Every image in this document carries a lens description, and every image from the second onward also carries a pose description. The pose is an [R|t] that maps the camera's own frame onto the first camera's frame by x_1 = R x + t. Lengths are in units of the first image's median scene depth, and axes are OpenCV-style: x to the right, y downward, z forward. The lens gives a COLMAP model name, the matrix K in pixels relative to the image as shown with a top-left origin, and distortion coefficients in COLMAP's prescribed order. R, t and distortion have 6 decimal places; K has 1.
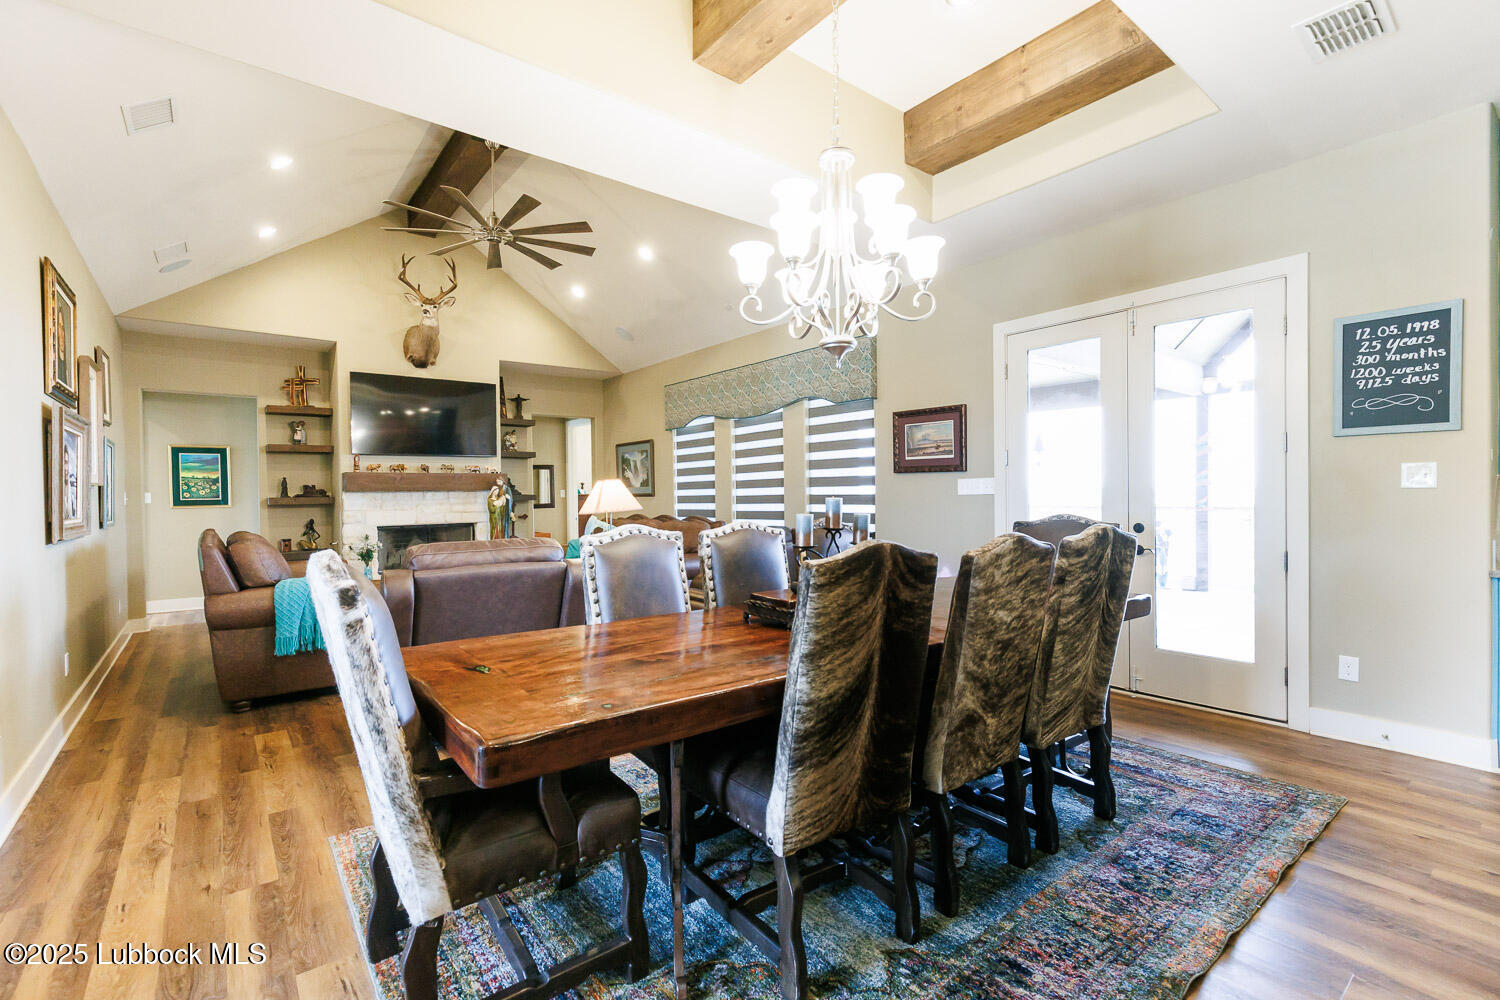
lens RADIAL K [[668.2, 0, 753.2], [0, 668.2, 508.8], [0, 0, 1]] dist [0.004397, -0.000703]
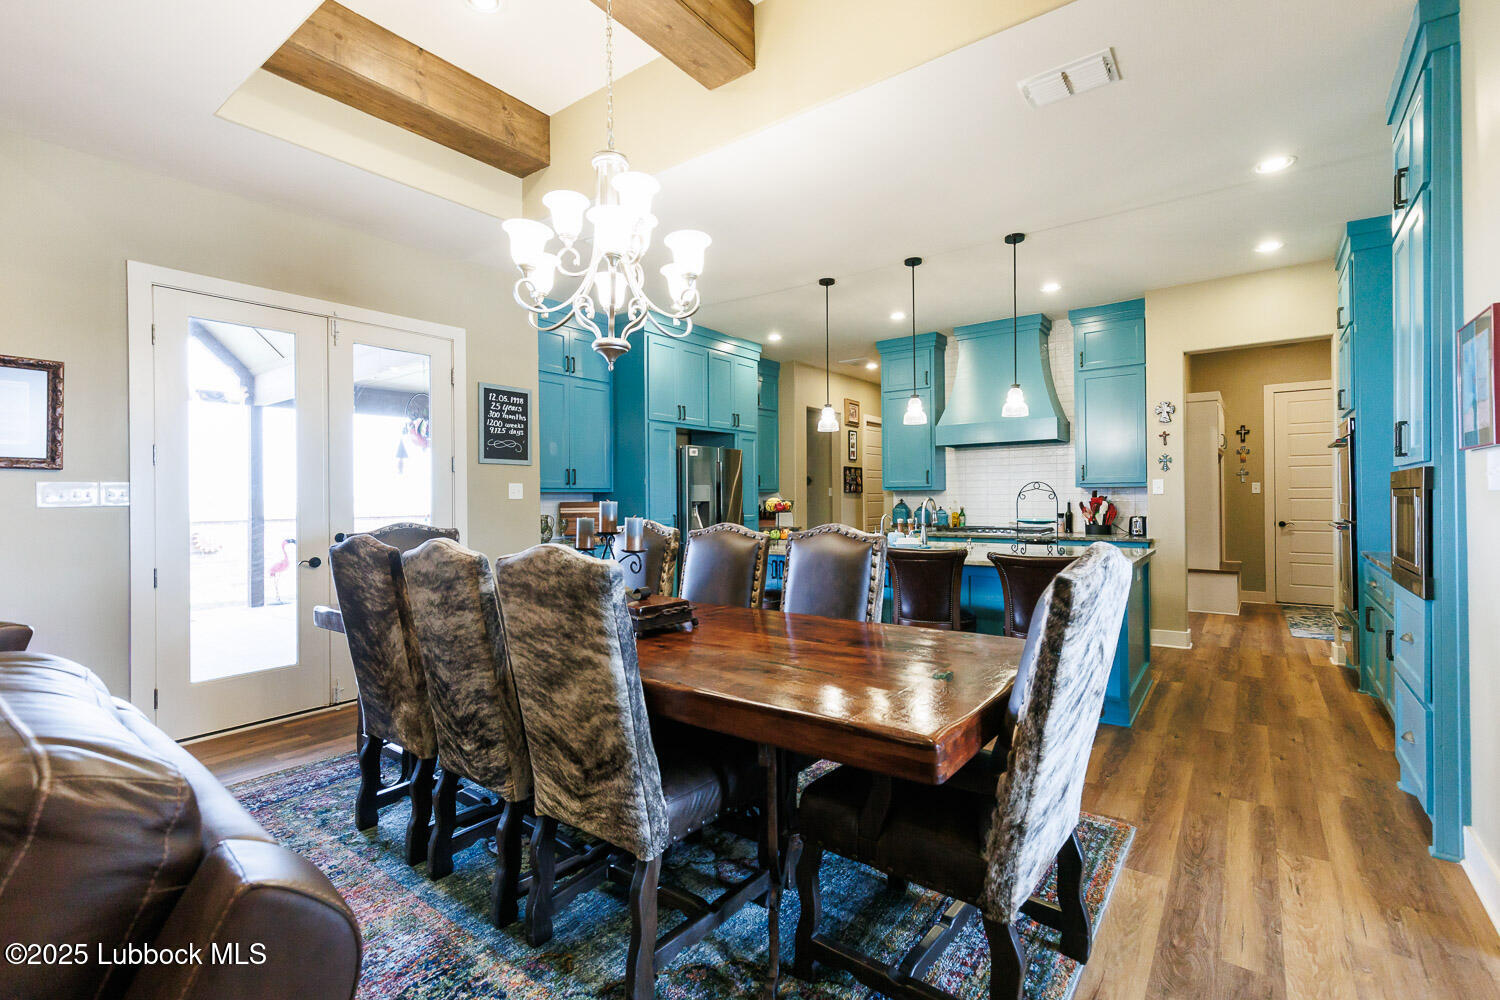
lens RADIAL K [[658.4, 0, 749.1], [0, 658.4, 493.7], [0, 0, 1]] dist [-0.004203, -0.000417]
pose [[-0.244937, 0.014766, 0.969426, -0.304633], [0.029426, 0.999537, -0.007789, -0.006845], [-0.969092, 0.026619, -0.245258, 0.373238]]
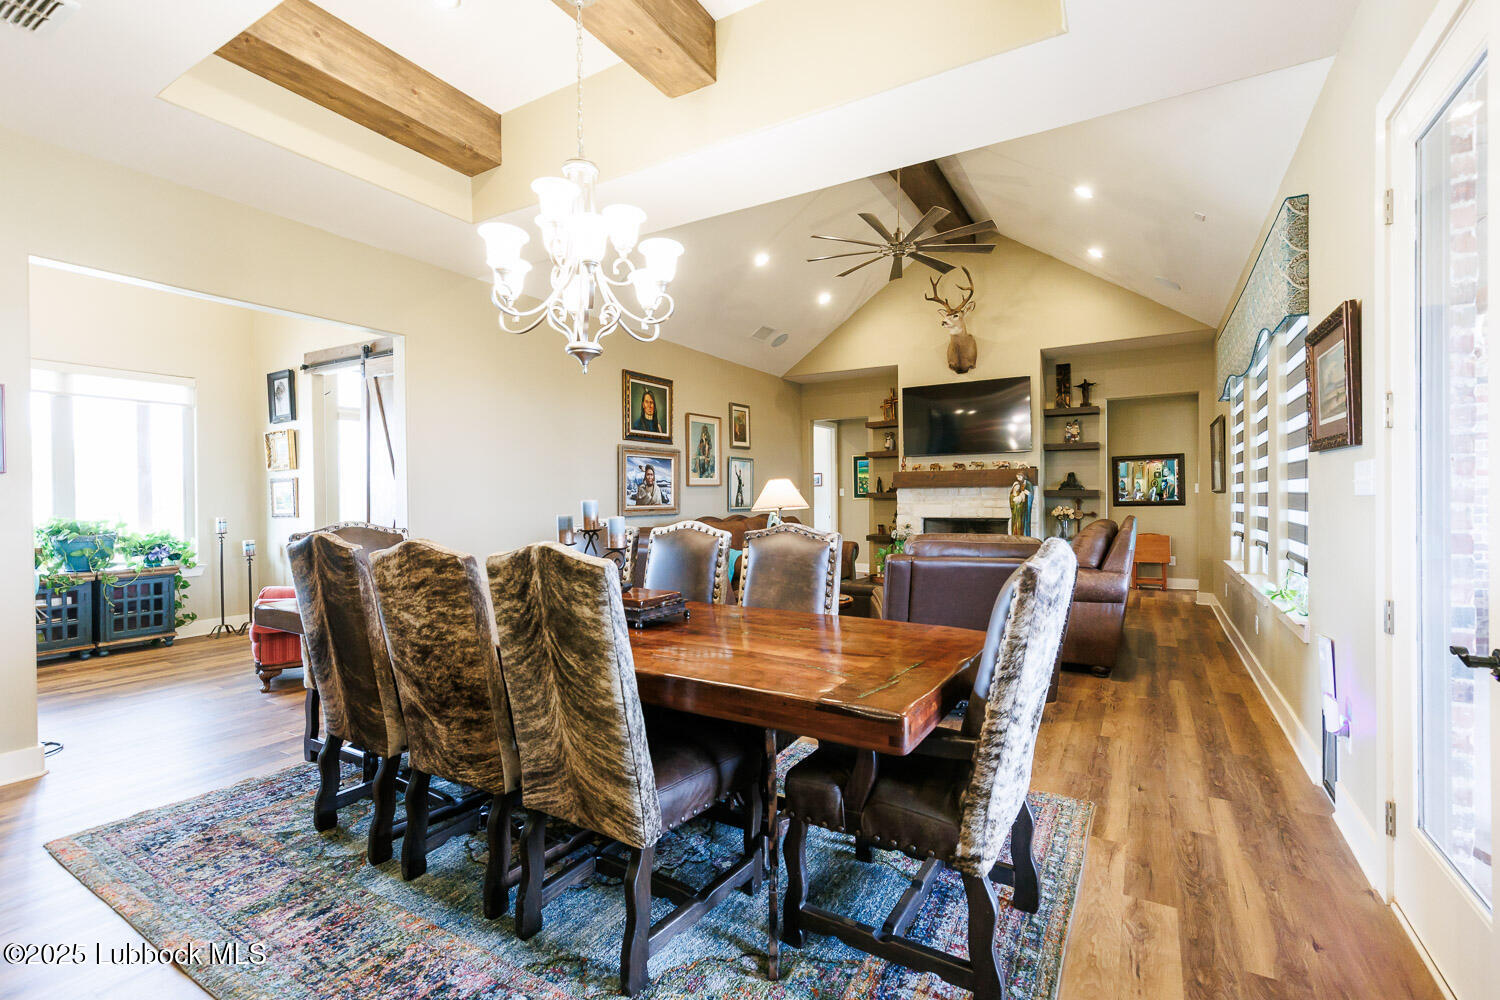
lens RADIAL K [[668.2, 0, 753.2], [0, 668.2, 508.8], [0, 0, 1]] dist [0.004397, -0.000703]
pose [[0.362685, 0.027908, -0.931494, 0.421432], [-0.017342, 0.999581, 0.023195, -0.011147], [0.931750, 0.007742, 0.363017, 0.312117]]
